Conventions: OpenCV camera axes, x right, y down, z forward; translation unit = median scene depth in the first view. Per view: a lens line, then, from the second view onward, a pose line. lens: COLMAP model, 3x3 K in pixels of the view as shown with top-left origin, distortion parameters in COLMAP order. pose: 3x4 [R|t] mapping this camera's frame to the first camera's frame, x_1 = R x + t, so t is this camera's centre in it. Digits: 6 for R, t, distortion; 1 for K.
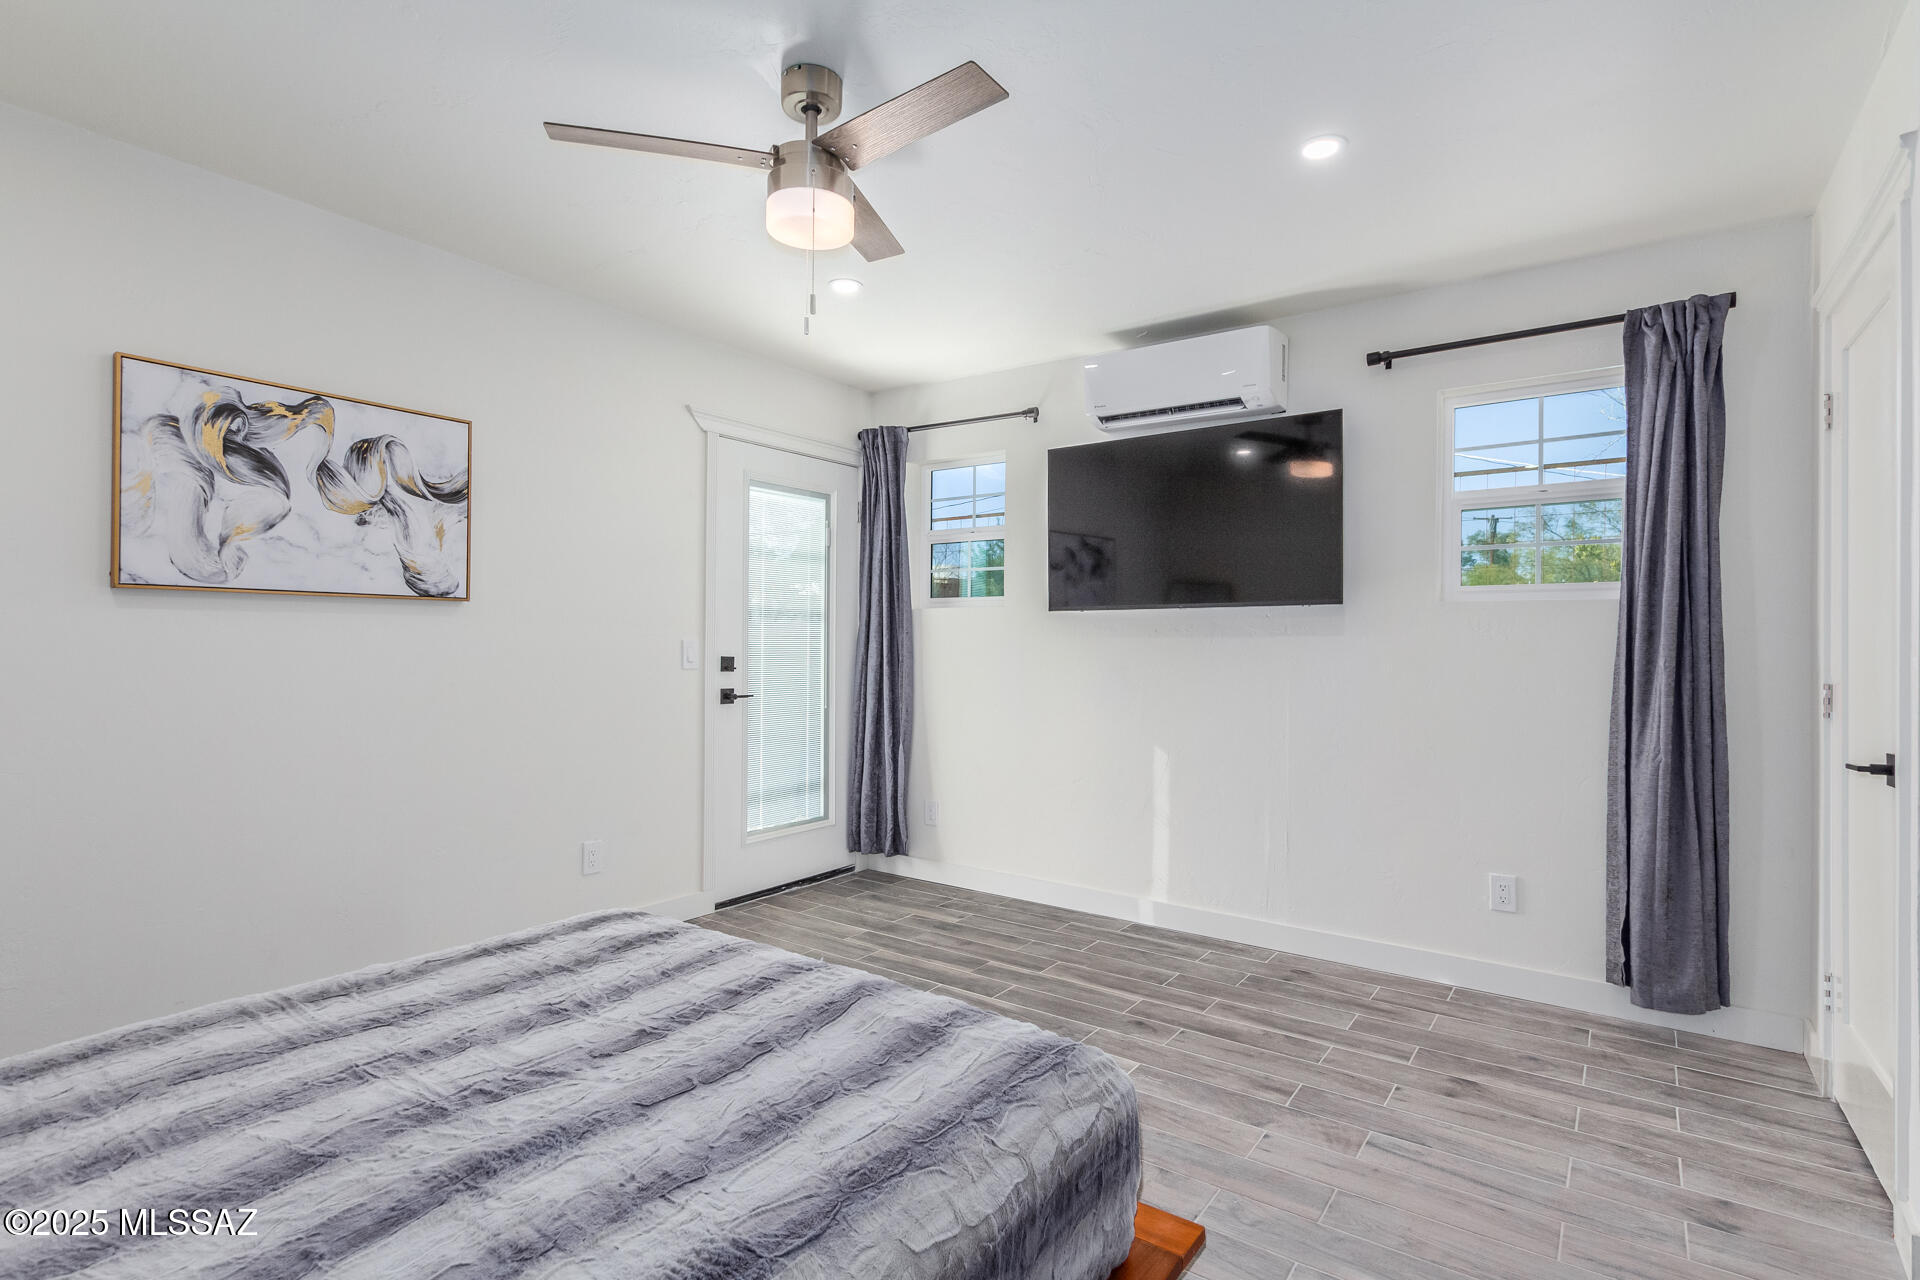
lens RADIAL K [[937.2, 0, 960.0], [0, 937.2, 640.0], [0, 0, 1]] dist [0.002387, 0.000491]
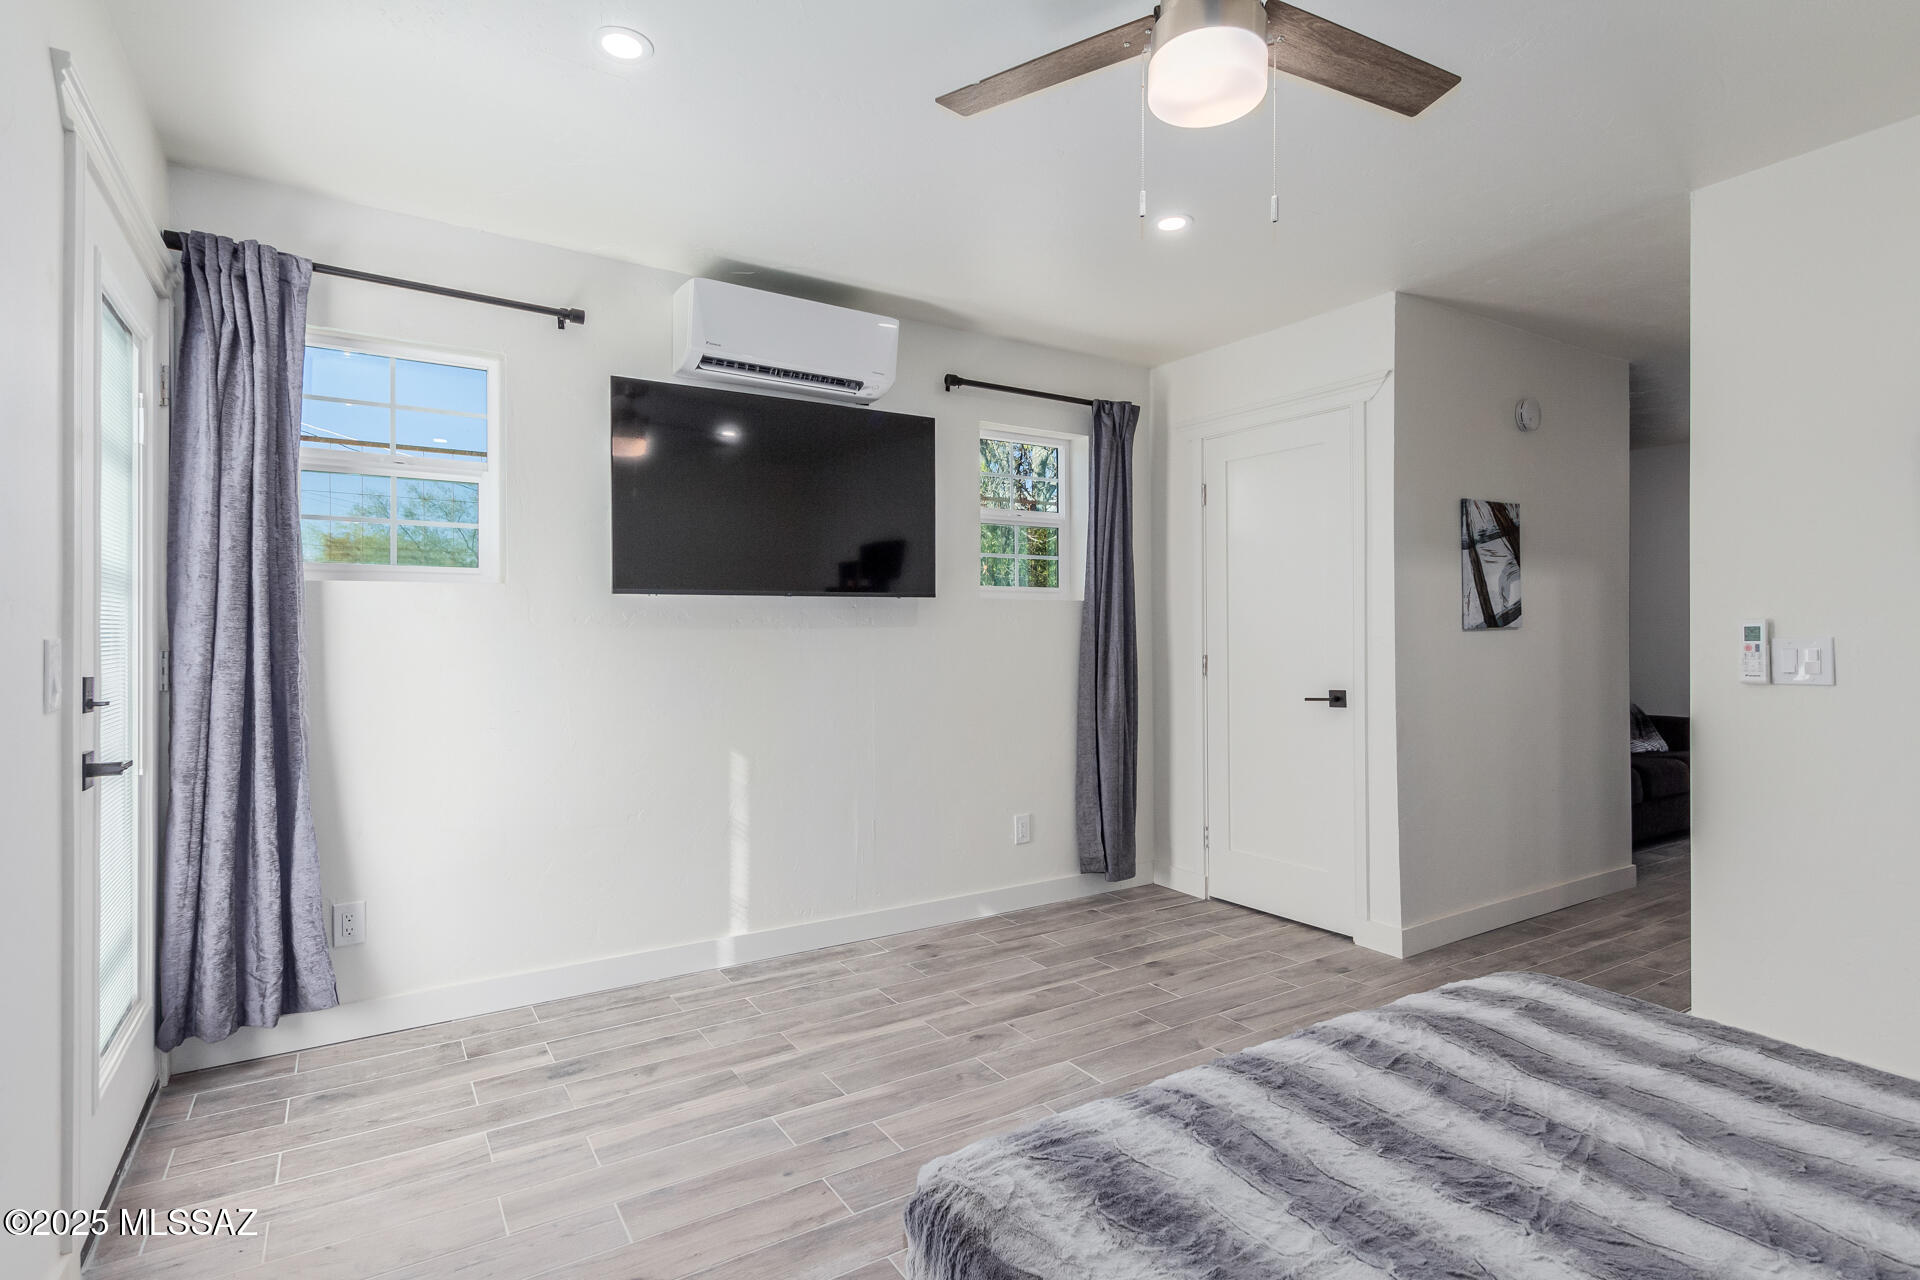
lens RADIAL K [[935.1, 0, 948.8], [0, 935.1, 621.5], [0, 0, 1]] dist [0.010966, 0.000237]
pose [[0.381770, 0.003290, 0.924252, -0.695229], [0.003725, 0.999980, -0.005098, -0.004928], [-0.924250, 0.005389, 0.381750, 0.666736]]
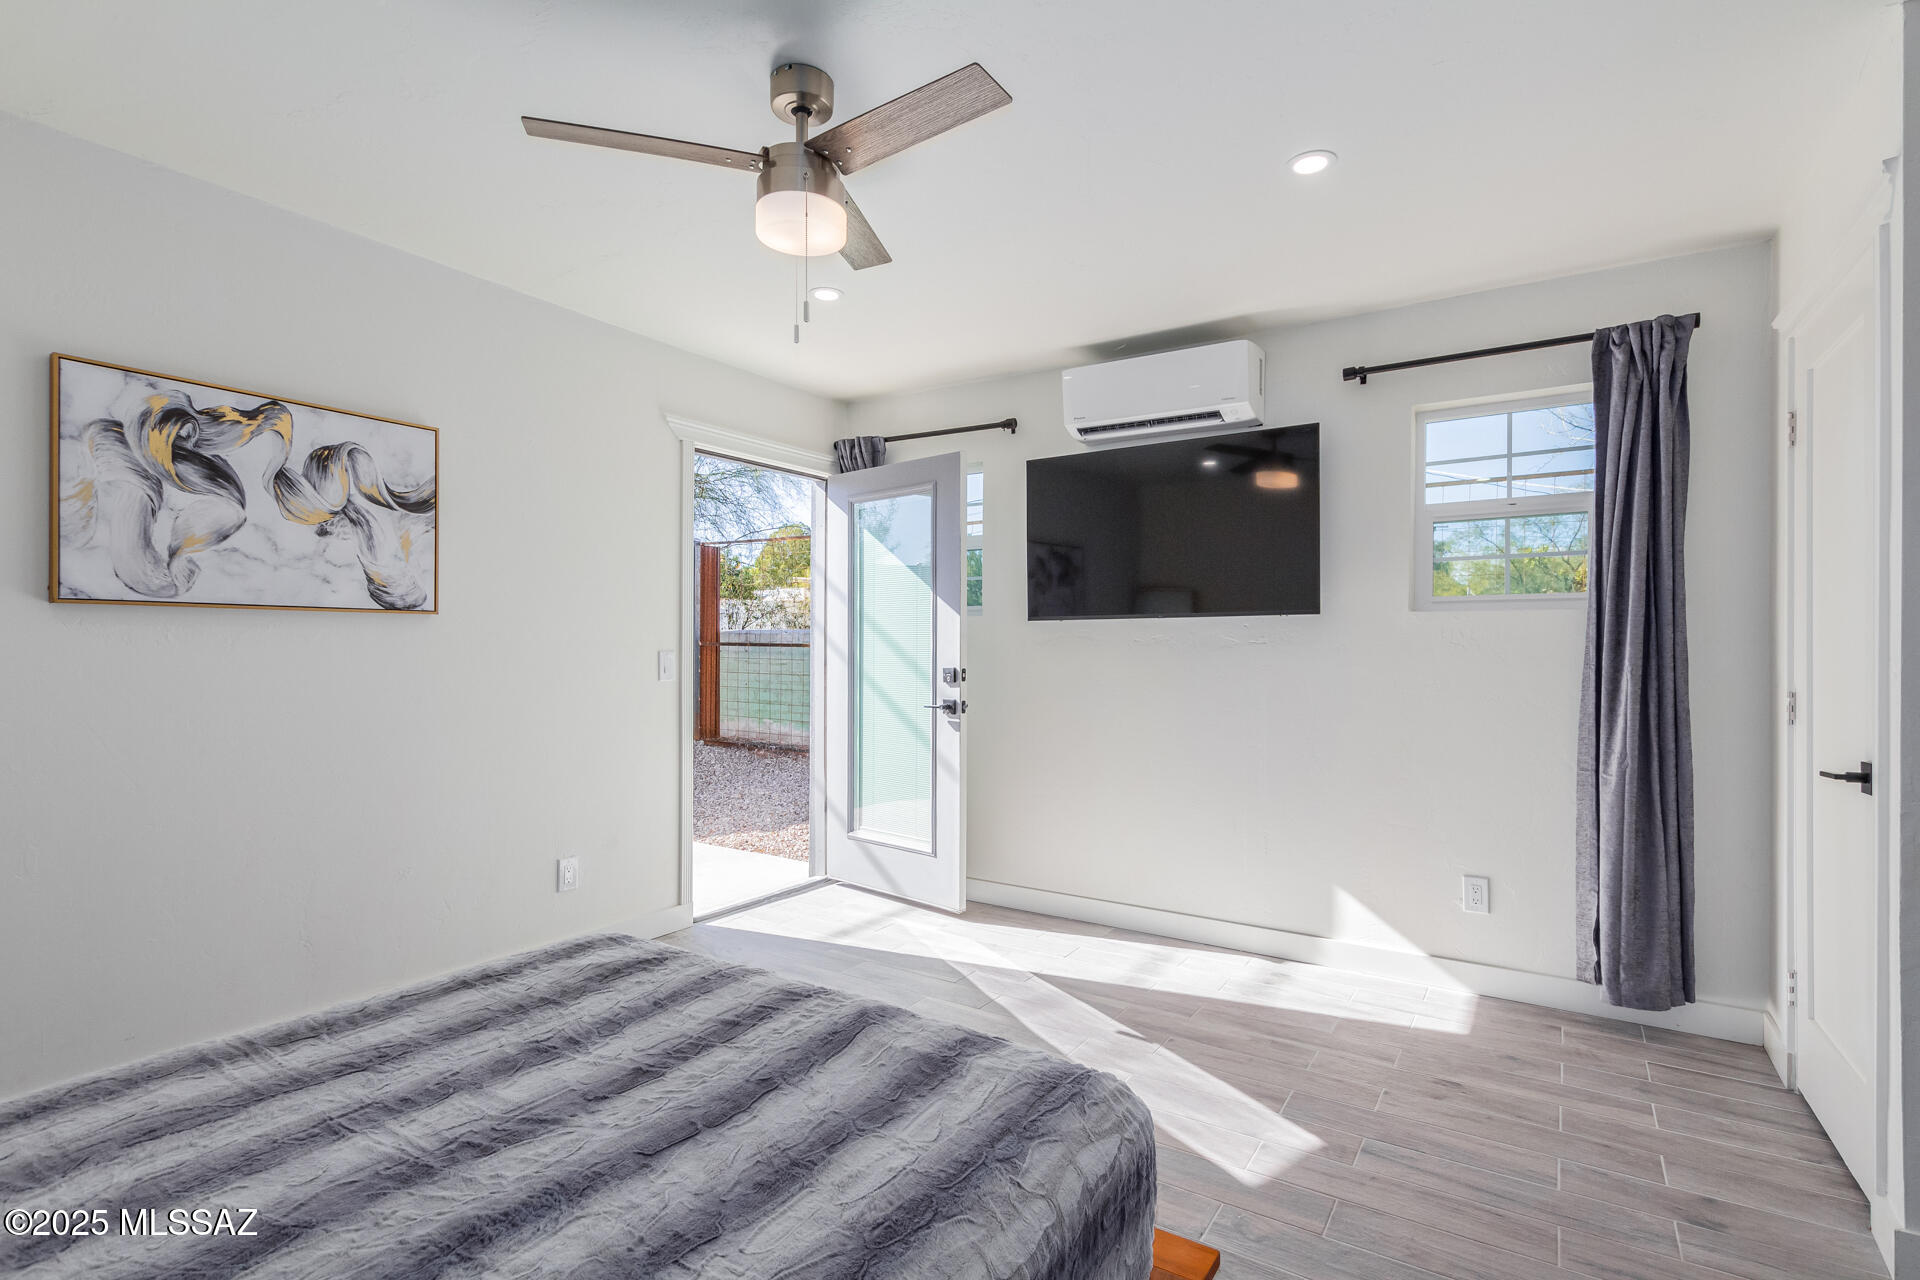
lens RADIAL K [[916.1, 0, 973.4], [0, 916.1, 648.4], [0, 0, 1]] dist [0.005509, -0.003140]
pose [[0.998558, -0.005597, 0.053392, -0.027316], [0.005386, 0.999977, 0.004088, -0.008769], [-0.053414, -0.003794, 0.998565, 0.029715]]
